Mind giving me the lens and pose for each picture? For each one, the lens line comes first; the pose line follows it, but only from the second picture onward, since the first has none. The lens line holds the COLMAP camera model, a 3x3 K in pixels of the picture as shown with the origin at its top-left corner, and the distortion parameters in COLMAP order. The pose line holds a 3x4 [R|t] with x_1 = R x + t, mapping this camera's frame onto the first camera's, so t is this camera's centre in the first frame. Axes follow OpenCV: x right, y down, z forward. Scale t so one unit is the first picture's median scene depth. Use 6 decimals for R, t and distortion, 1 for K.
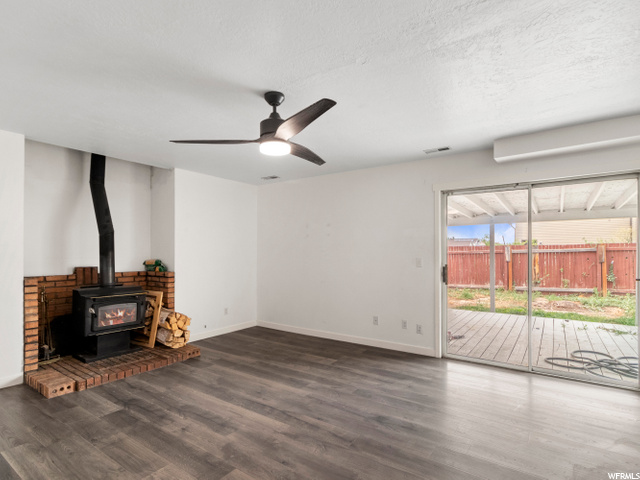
lens RADIAL K [[335.4, 0, 315.3], [0, 335.4, 253.0], [0, 0, 1]] dist [0.003679, -0.000705]
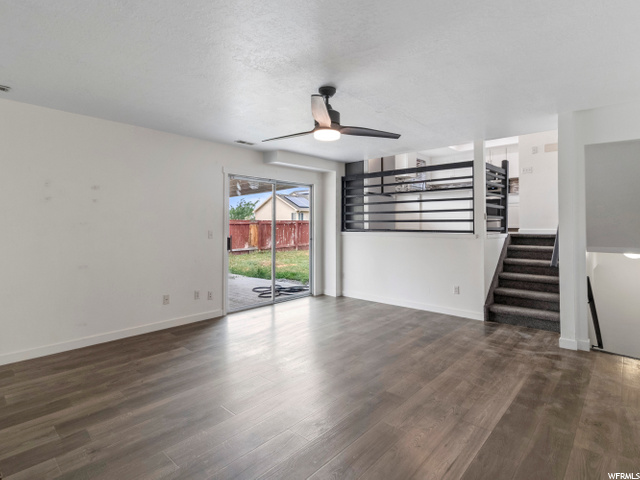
lens RADIAL K [[335.4, 0, 318.1], [0, 335.4, 235.6], [0, 0, 1]] dist [0.003679, -0.000705]
pose [[0.142180, -0.031499, 0.989340, -0.742232], [0.002851, 0.999502, 0.031413, -0.001061], [-0.989837, -0.001645, 0.142199, 0.516920]]
